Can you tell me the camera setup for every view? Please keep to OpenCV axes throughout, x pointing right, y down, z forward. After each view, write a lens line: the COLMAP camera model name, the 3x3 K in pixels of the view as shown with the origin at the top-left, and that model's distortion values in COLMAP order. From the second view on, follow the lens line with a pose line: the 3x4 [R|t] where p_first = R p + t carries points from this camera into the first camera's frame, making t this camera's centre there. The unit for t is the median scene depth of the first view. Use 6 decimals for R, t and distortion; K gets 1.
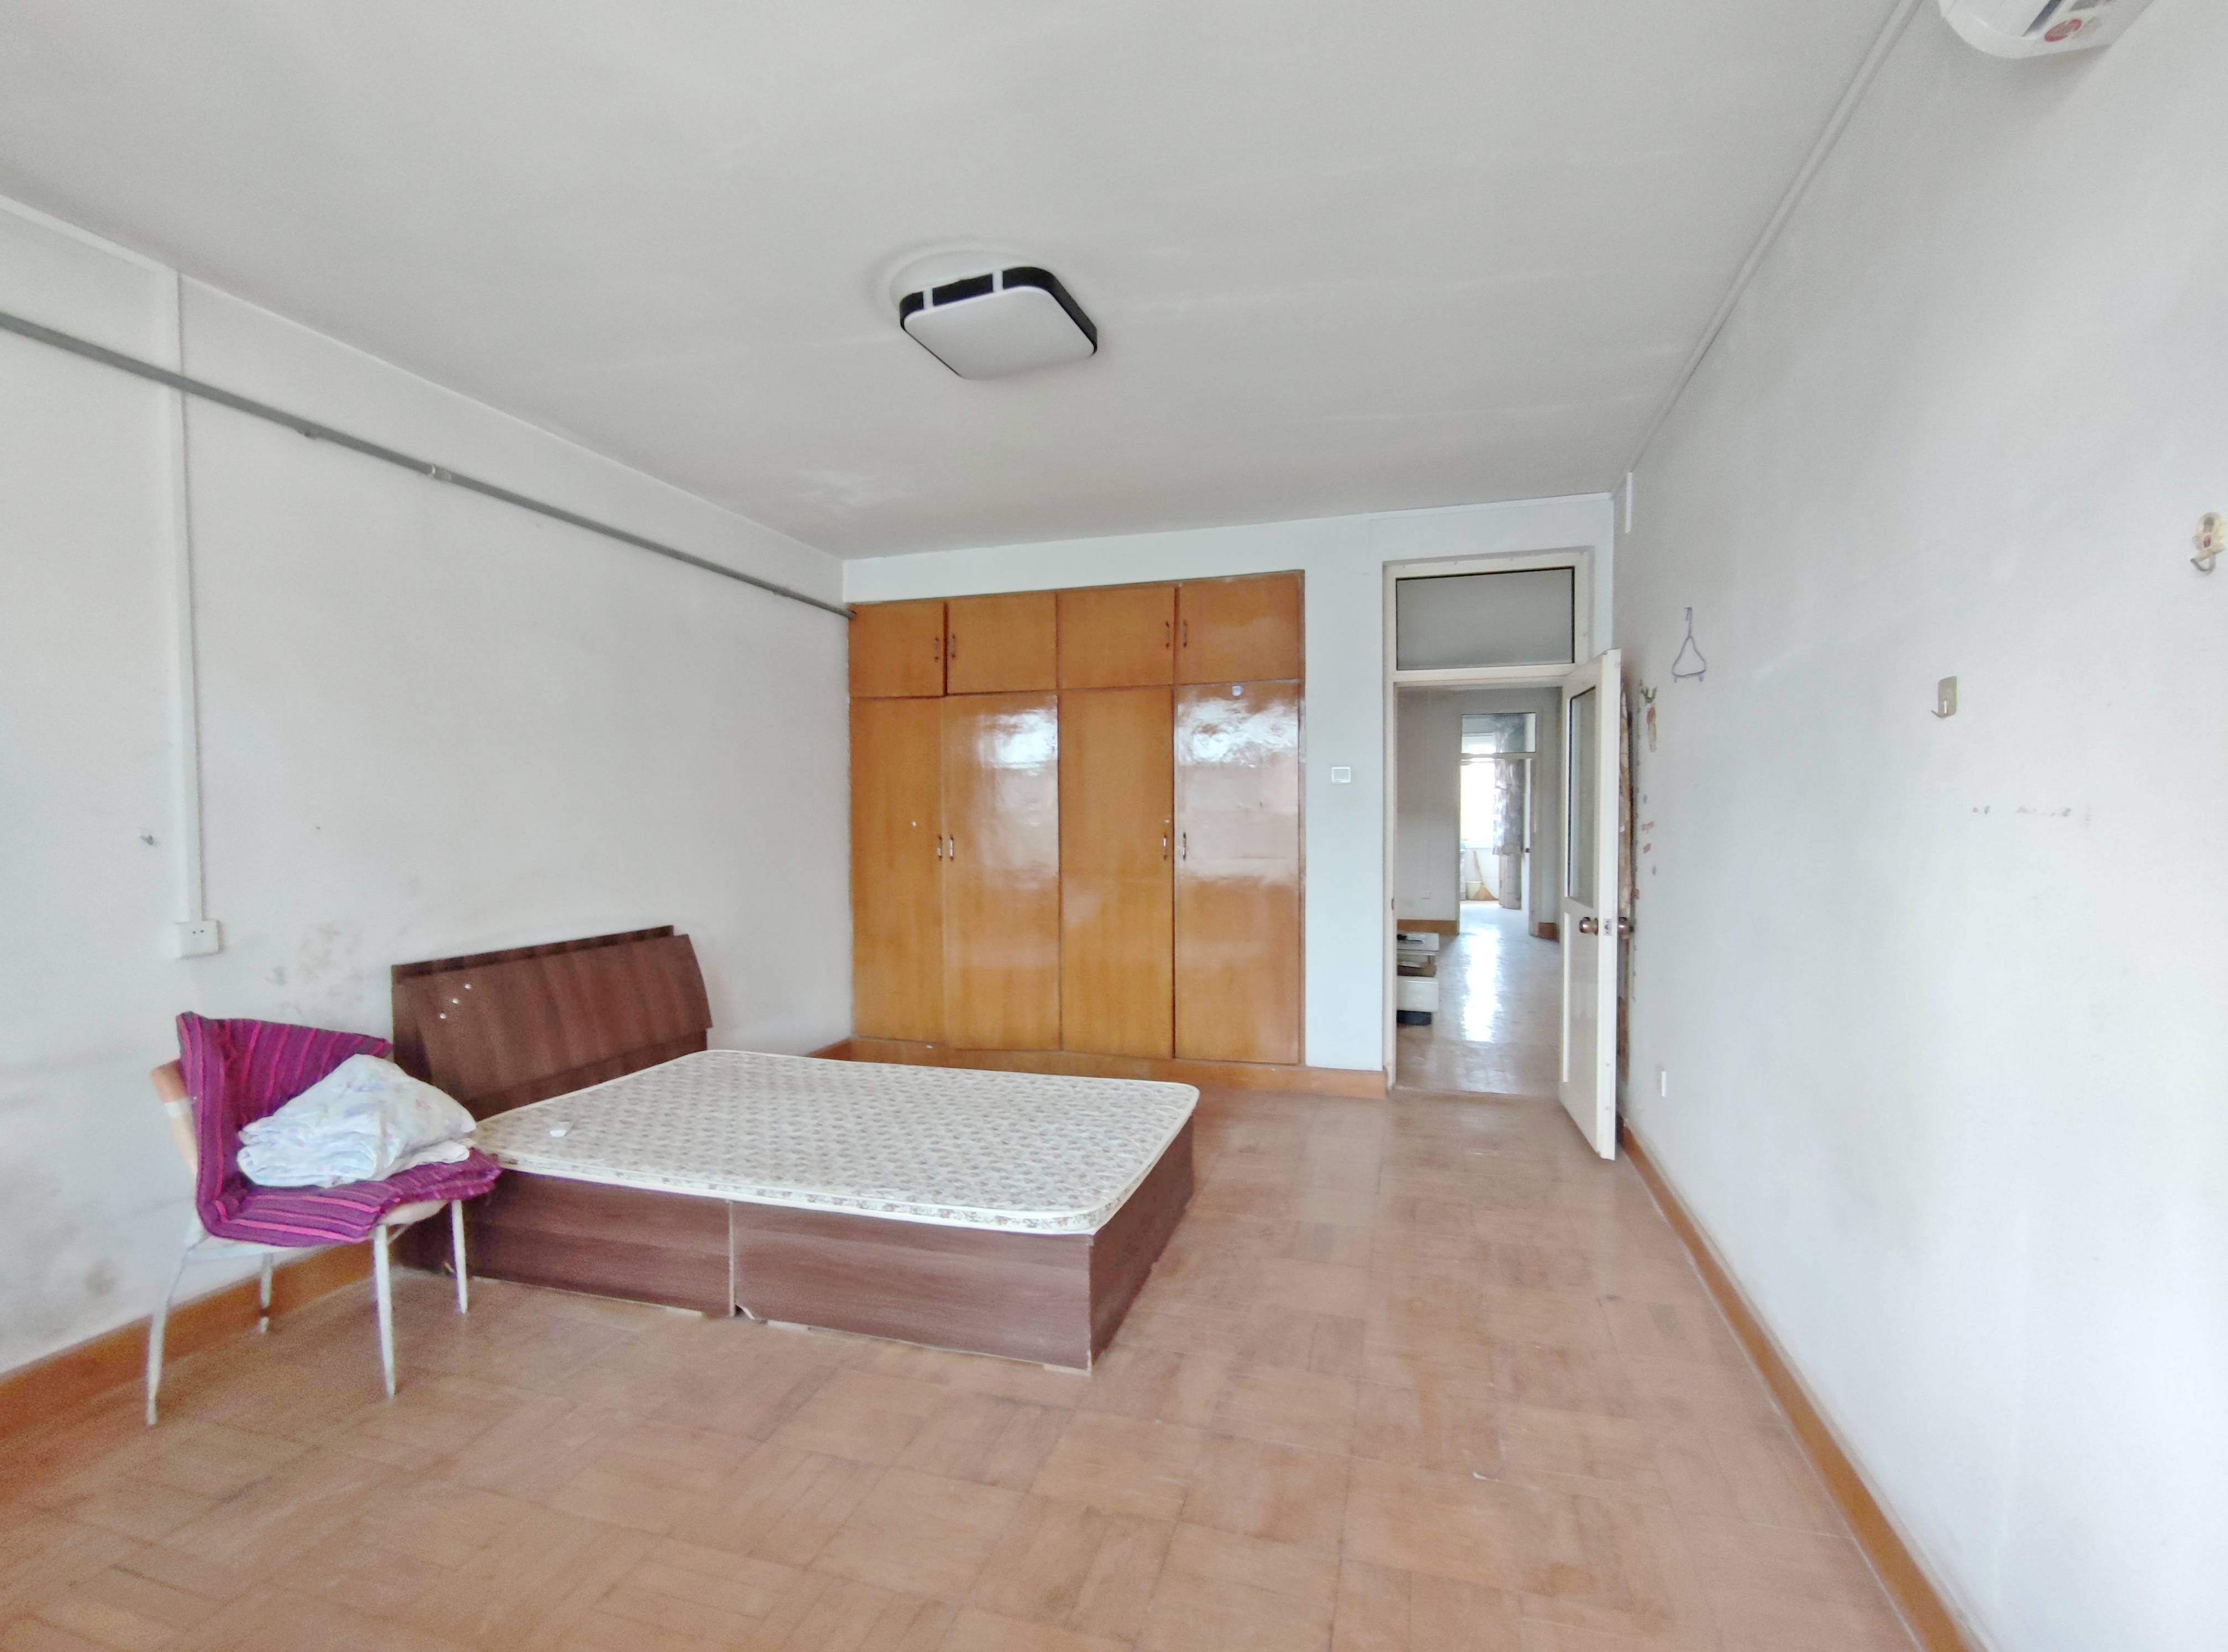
lens RADIAL K [[1034.9, 0, 1120.5], [0, 1034.9, 832.2], [0, 0, 1]] dist [0.000672, 0.000375]
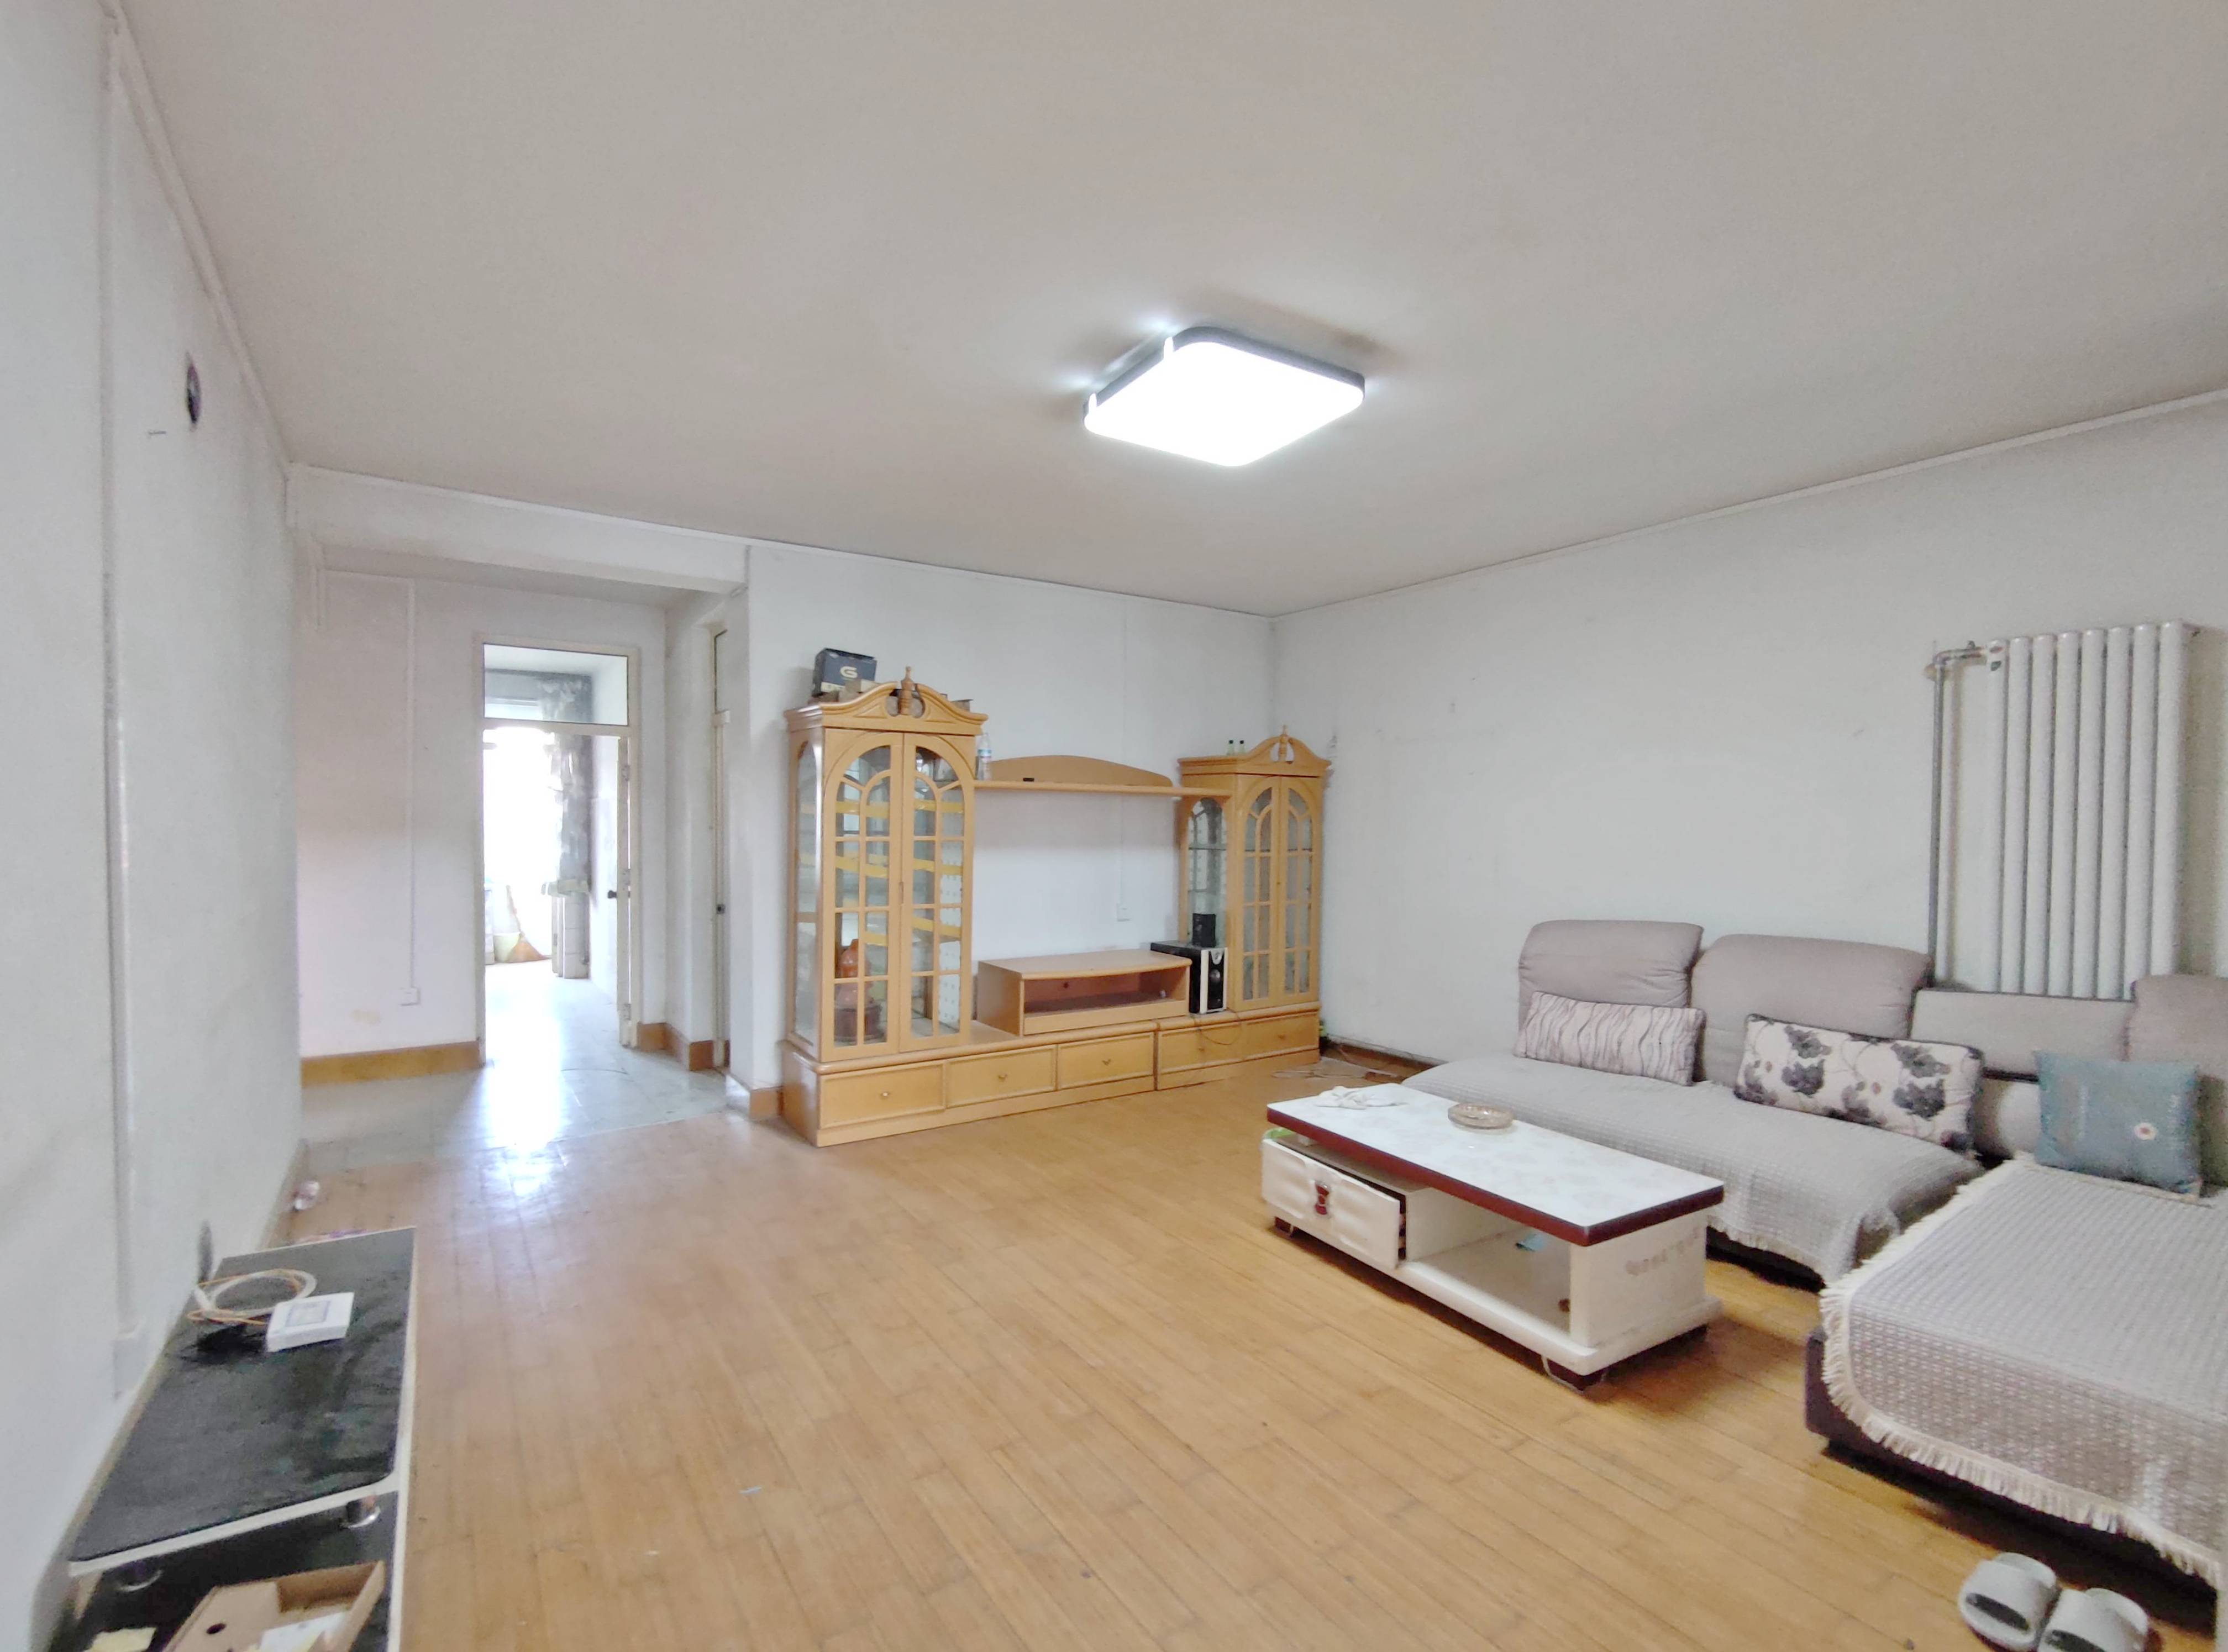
lens RADIAL K [[1034.9, 0, 1106.1], [0, 1034.9, 833.3], [0, 0, 1]] dist [0.000672, 0.000375]
pose [[0.654697, -0.008247, 0.755846, 0.111305], [0.015870, 0.999870, -0.002837, -0.008750], [-0.755725, 0.013853, 0.654743, 0.333965]]
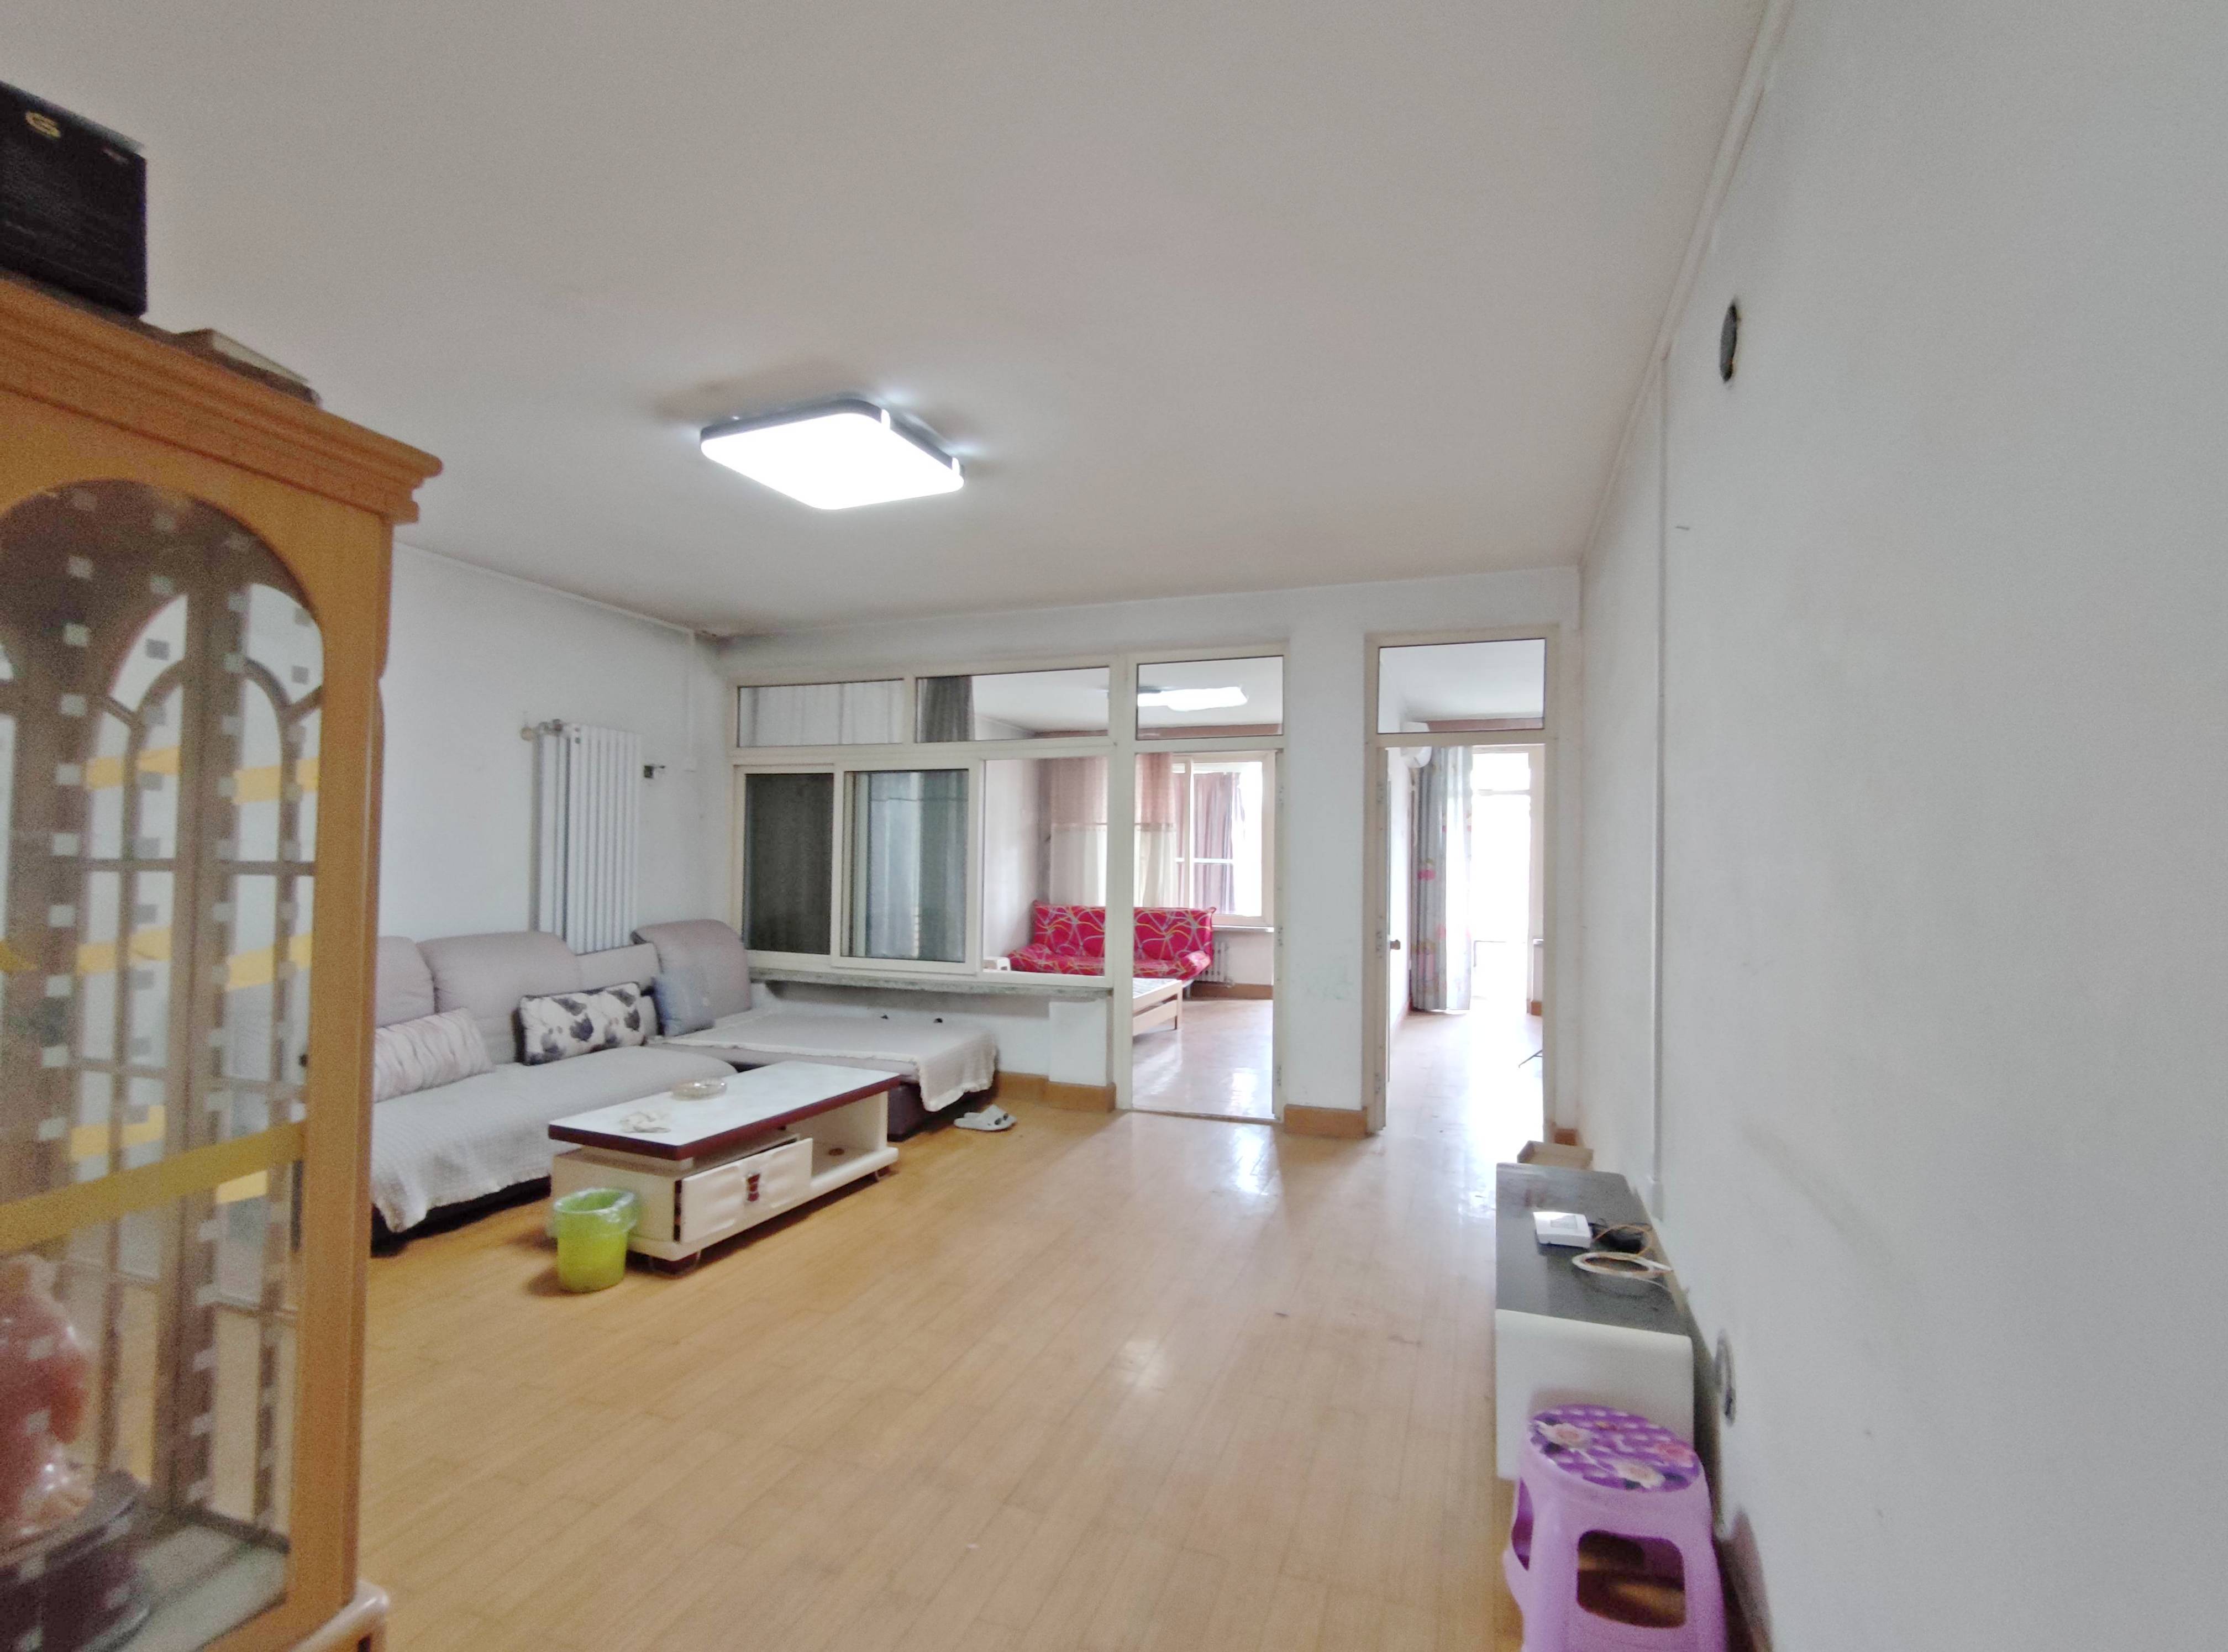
lens RADIAL K [[1034.9, 0, 1108.6], [0, 1034.9, 831.8], [0, 0, 1]] dist [0.000672, 0.000375]
pose [[-0.998013, -0.017173, 0.060619, 0.221360], [-0.017360, 0.999846, -0.002548, -0.015042], [-0.060566, -0.003596, -0.998158, 0.714769]]
